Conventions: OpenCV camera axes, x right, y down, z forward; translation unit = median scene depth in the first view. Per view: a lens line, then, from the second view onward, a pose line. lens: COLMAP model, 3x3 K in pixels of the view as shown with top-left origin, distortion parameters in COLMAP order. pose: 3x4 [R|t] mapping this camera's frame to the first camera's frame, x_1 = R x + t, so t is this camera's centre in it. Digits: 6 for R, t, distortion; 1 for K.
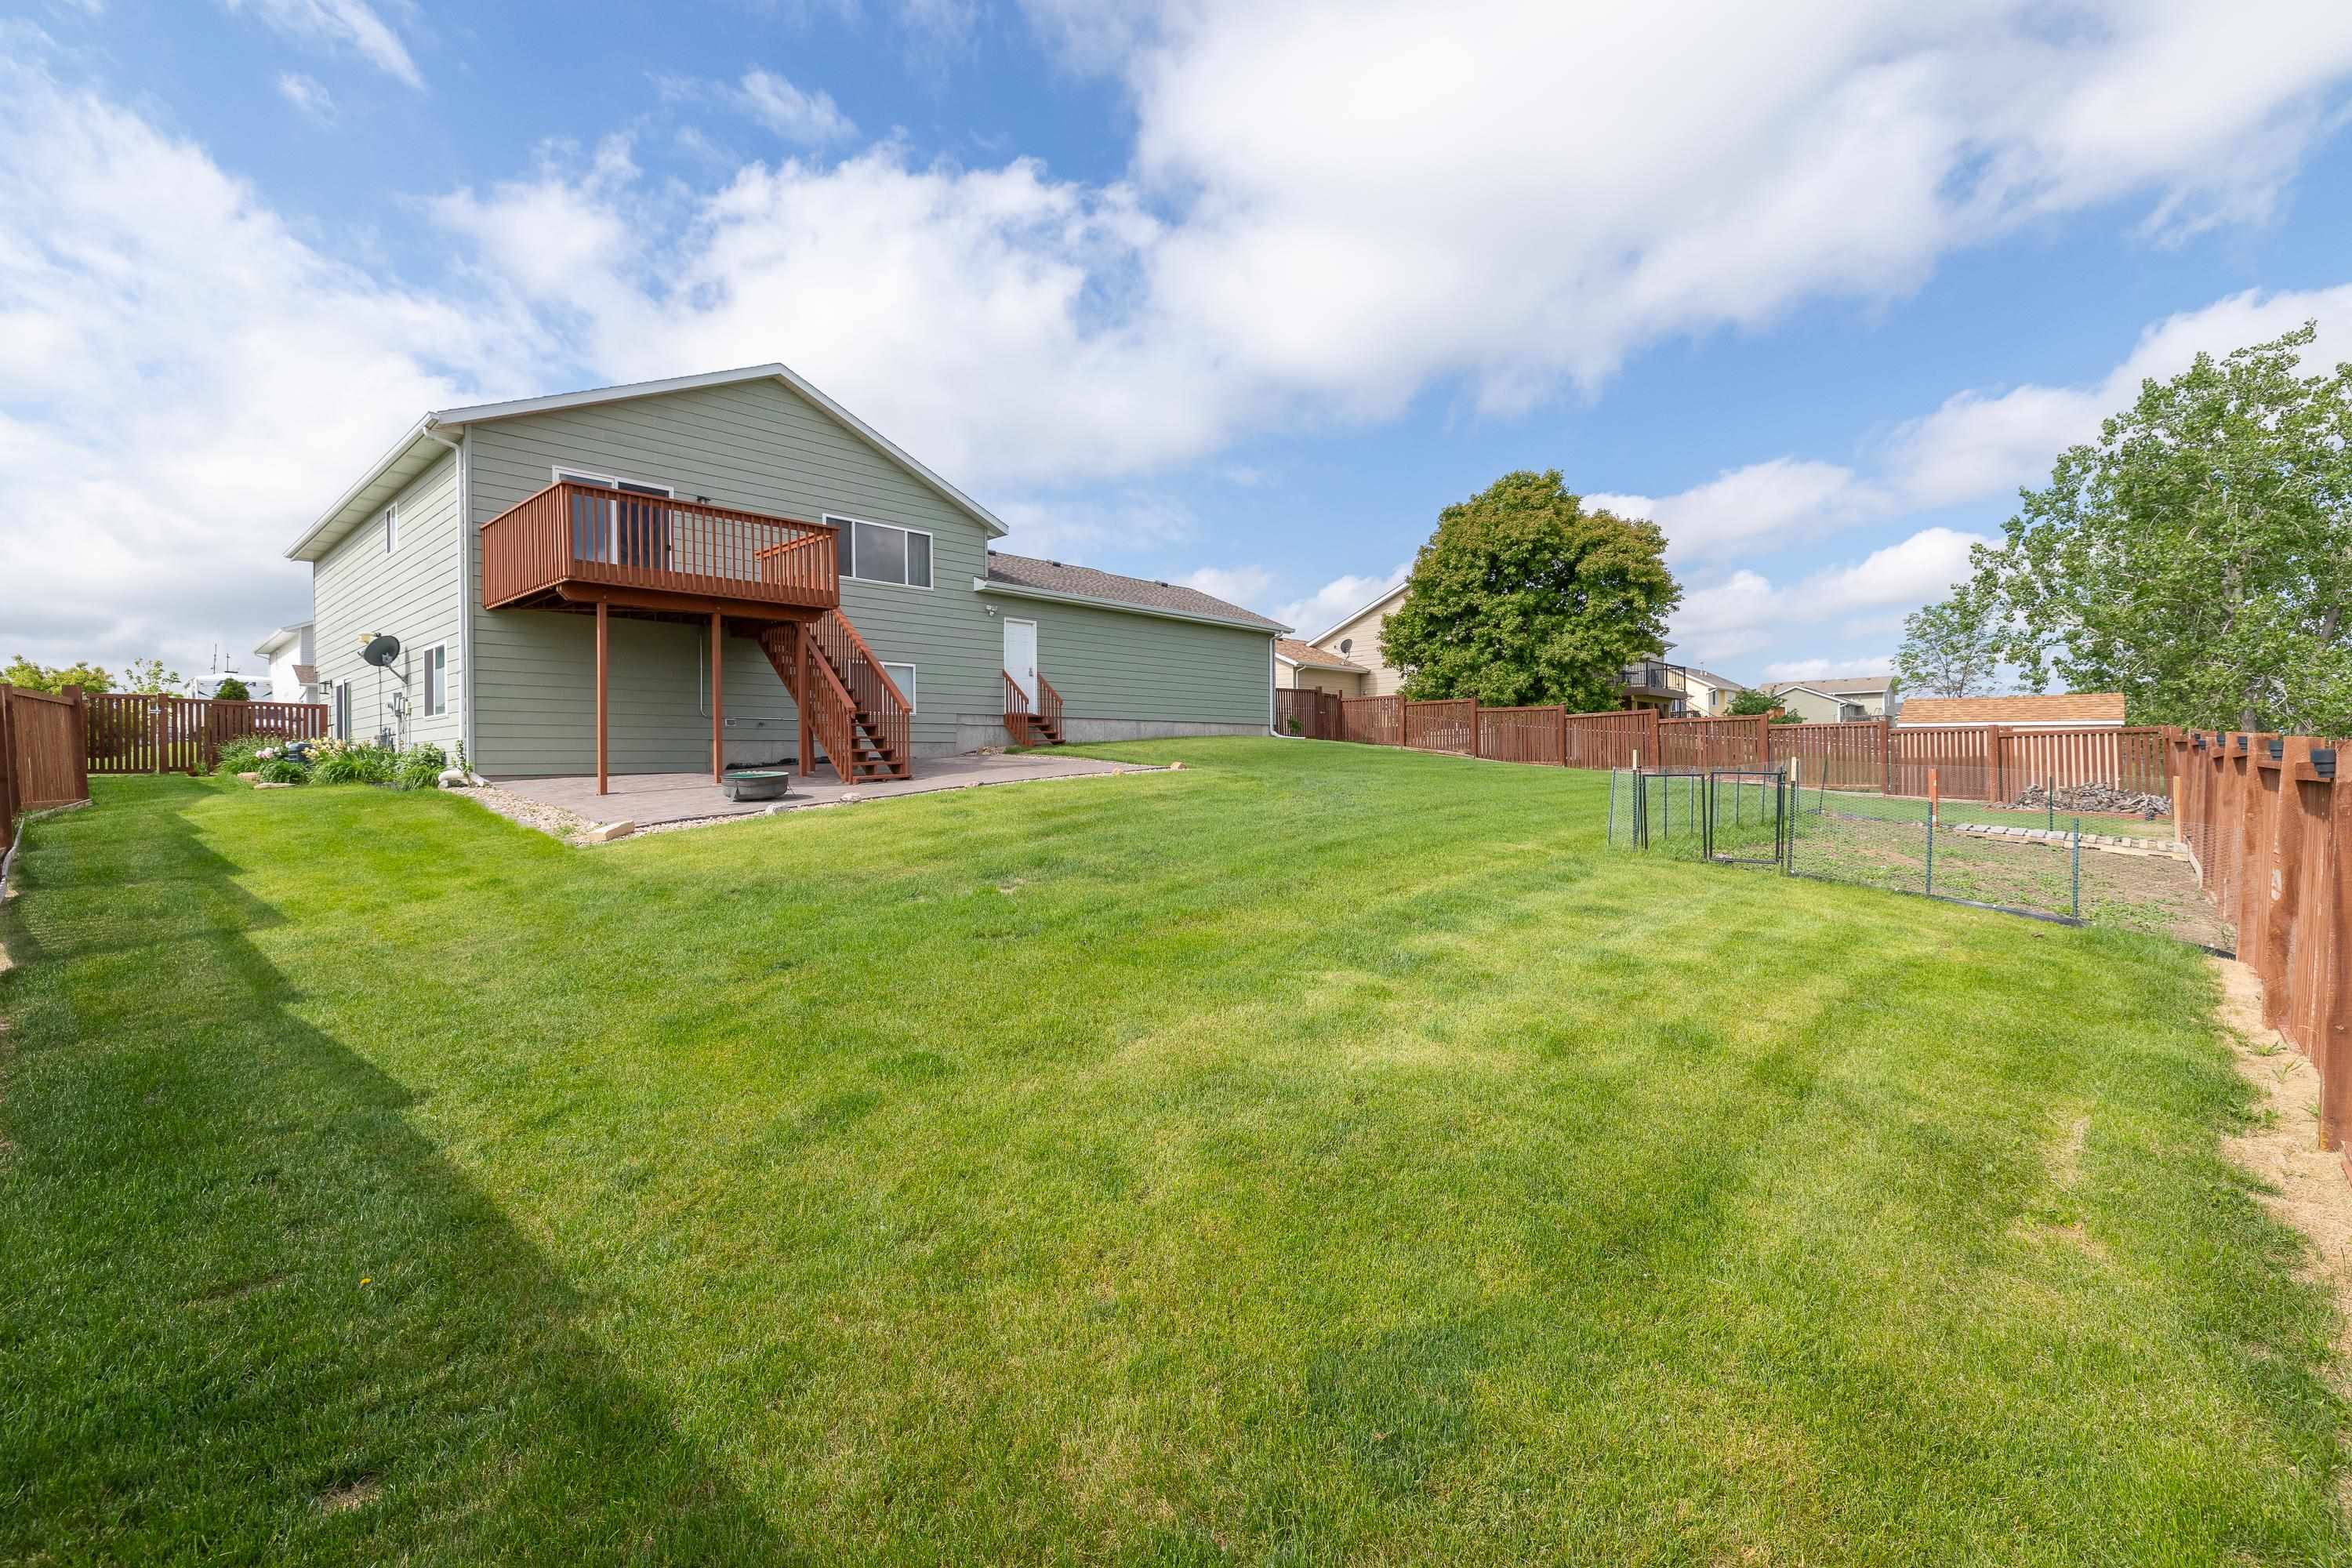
lens RADIAL K [[1028.5, 0, 1173.8], [0, 1028.5, 817.2], [0, 0, 1]] dist [-0.009690, 0.000668]
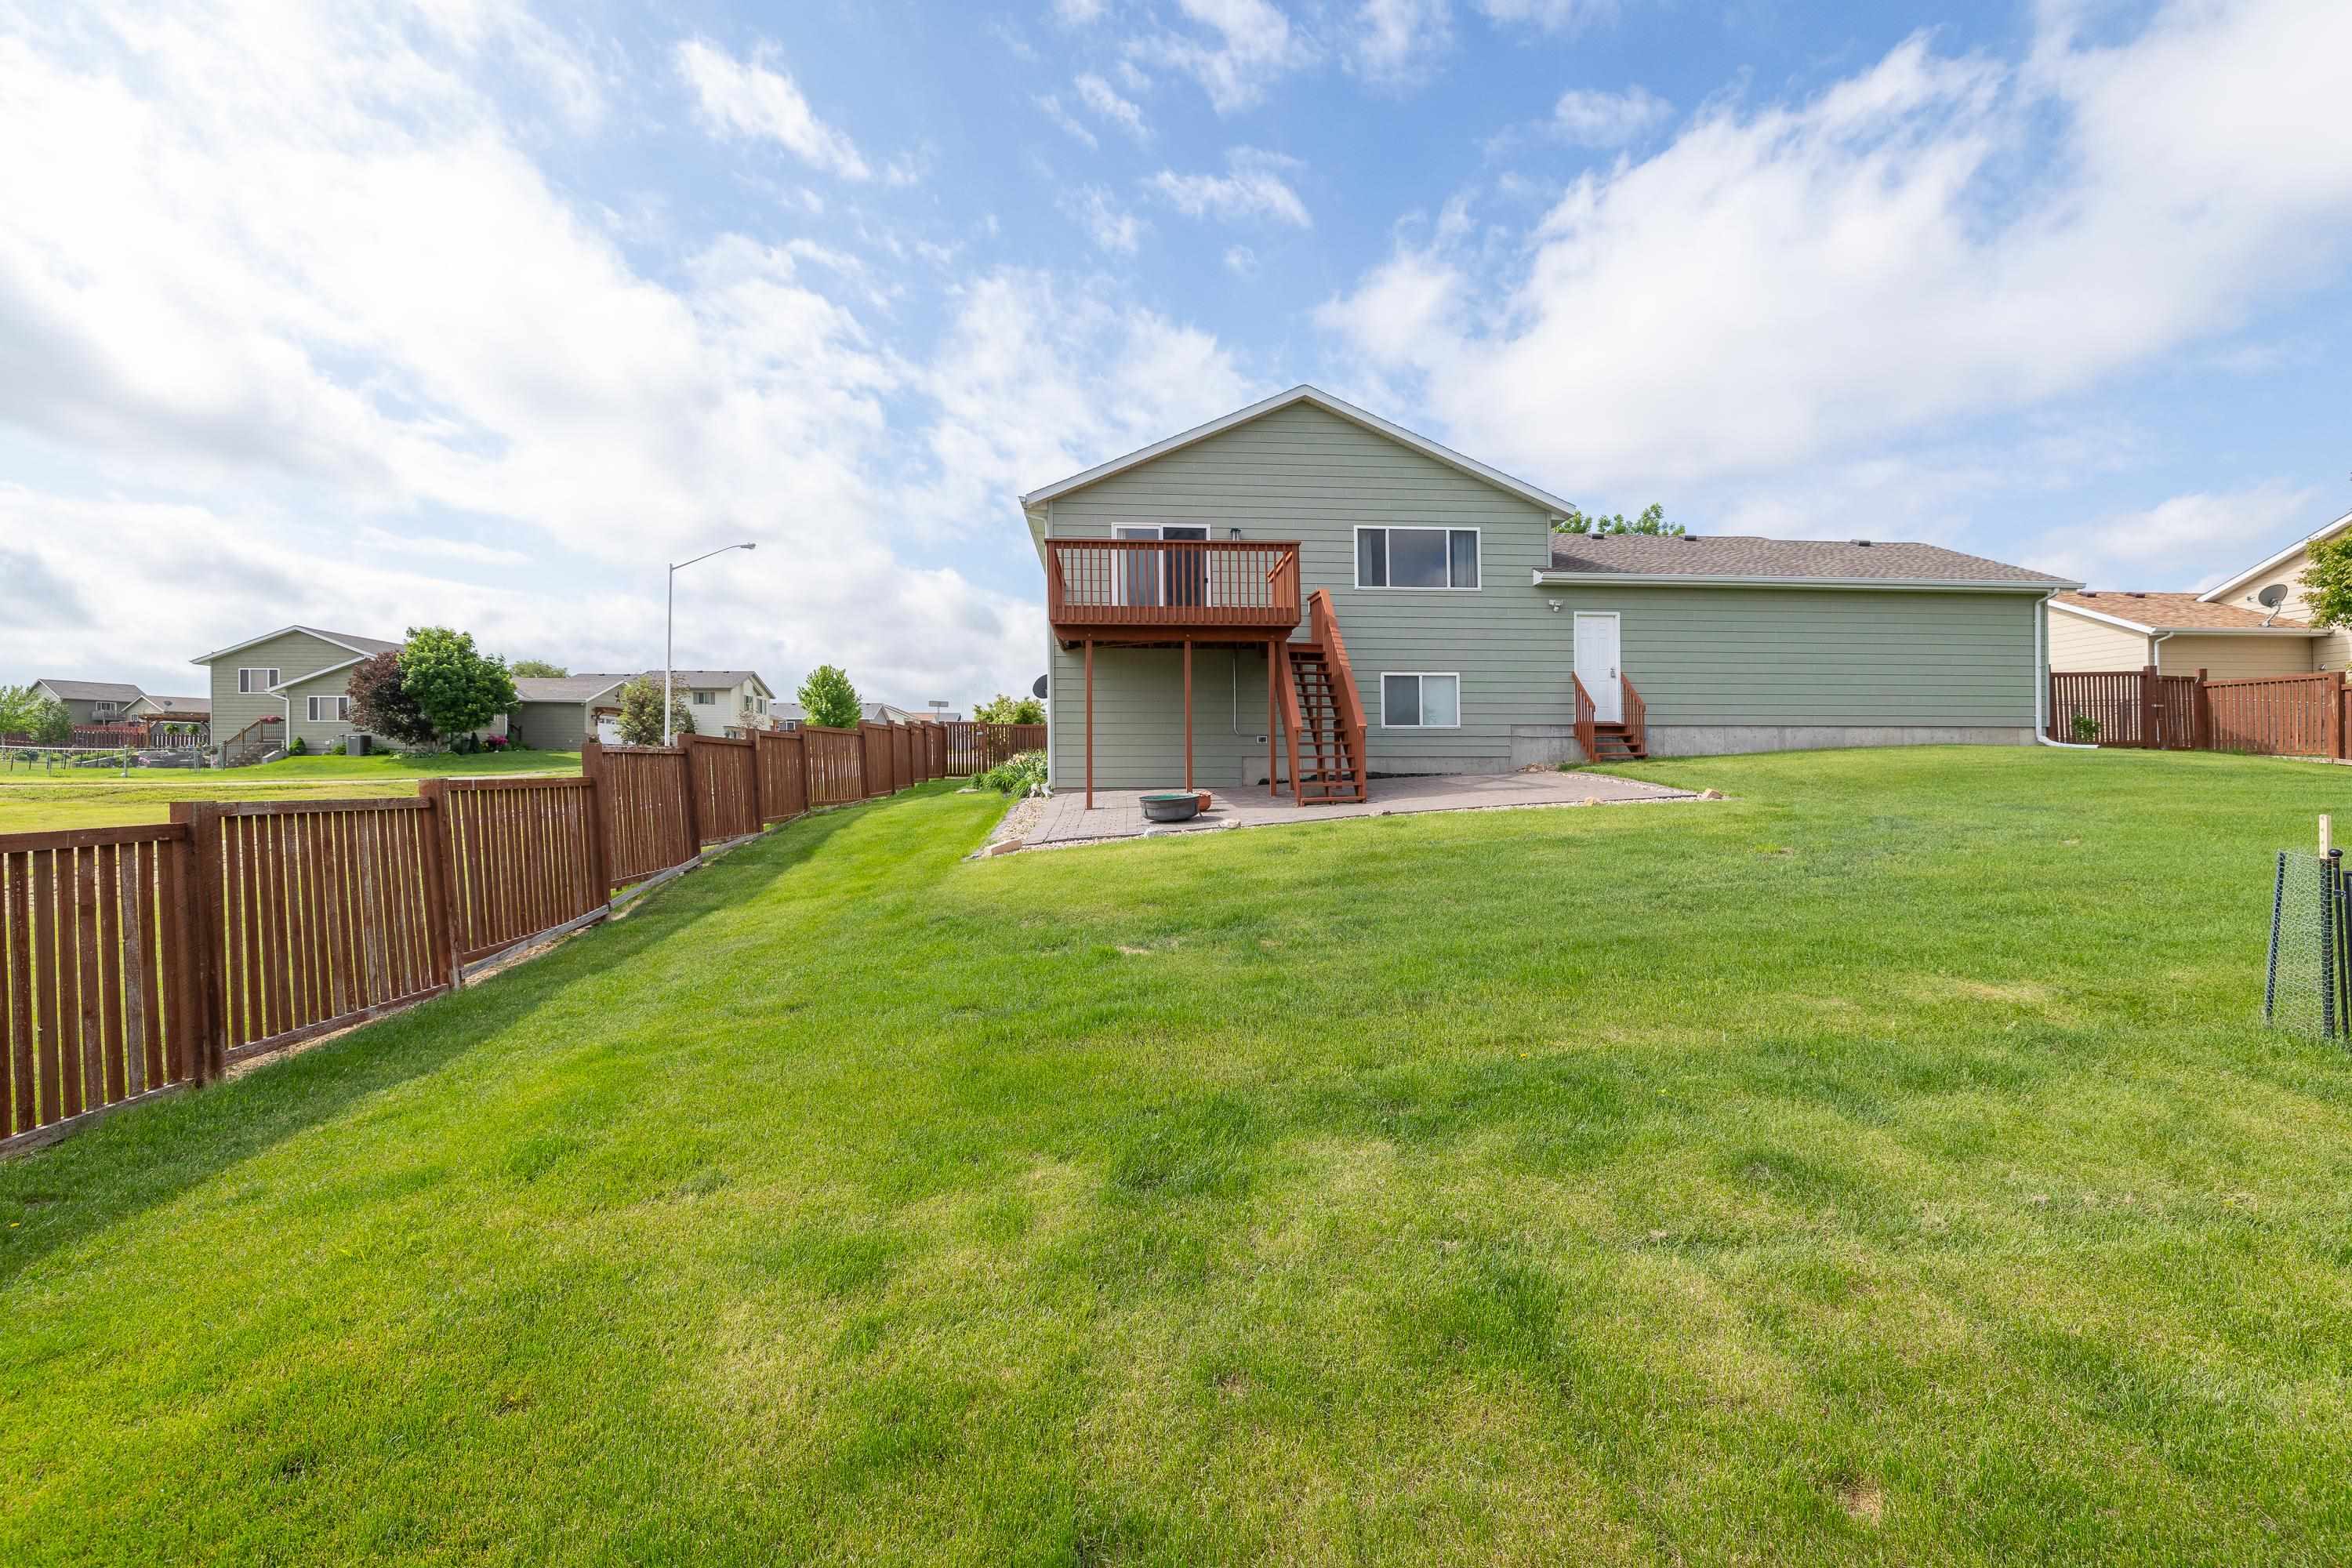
lens RADIAL K [[1016.5, 0, 1176.0], [0, 1016.5, 784.0], [0, 0, 1]] dist [-0.003392, 0.000451]
pose [[0.727100, 0.018494, -0.686282, 0.151294], [-0.041671, 0.998983, -0.017229, -0.018671], [0.685265, 0.041125, 0.727132, 0.136874]]
